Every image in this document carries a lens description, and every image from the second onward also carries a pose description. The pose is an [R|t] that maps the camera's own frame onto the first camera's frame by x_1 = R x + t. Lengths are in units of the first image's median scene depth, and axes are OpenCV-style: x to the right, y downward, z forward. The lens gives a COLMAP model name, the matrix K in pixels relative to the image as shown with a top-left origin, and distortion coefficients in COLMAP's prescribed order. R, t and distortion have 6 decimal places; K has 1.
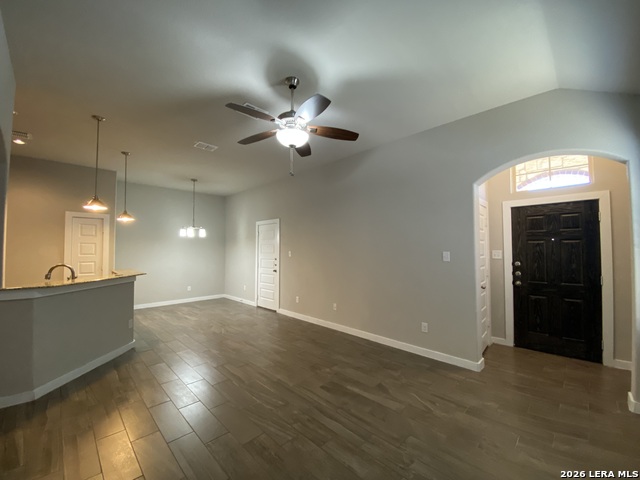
lens RADIAL K [[262.0, 0, 320.0], [0, 262.0, 240.0], [0, 0, 1]] dist [0.000285, -0.016567]
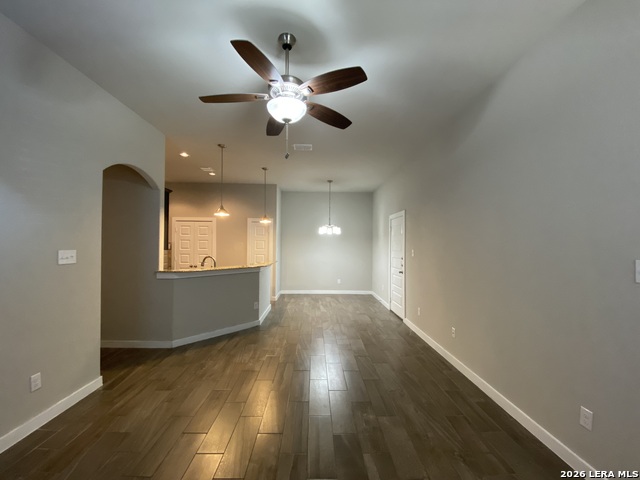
lens RADIAL K [[257.8, 0, 320.0], [0, 257.8, 240.0], [0, 0, 1]] dist [-0.026638, -0.000593]
pose [[0.722202, -0.005294, -0.691662, 0.248648], [0.016427, 0.999820, 0.009499, 0.001172], [0.691487, -0.018222, 0.722159, 0.245142]]
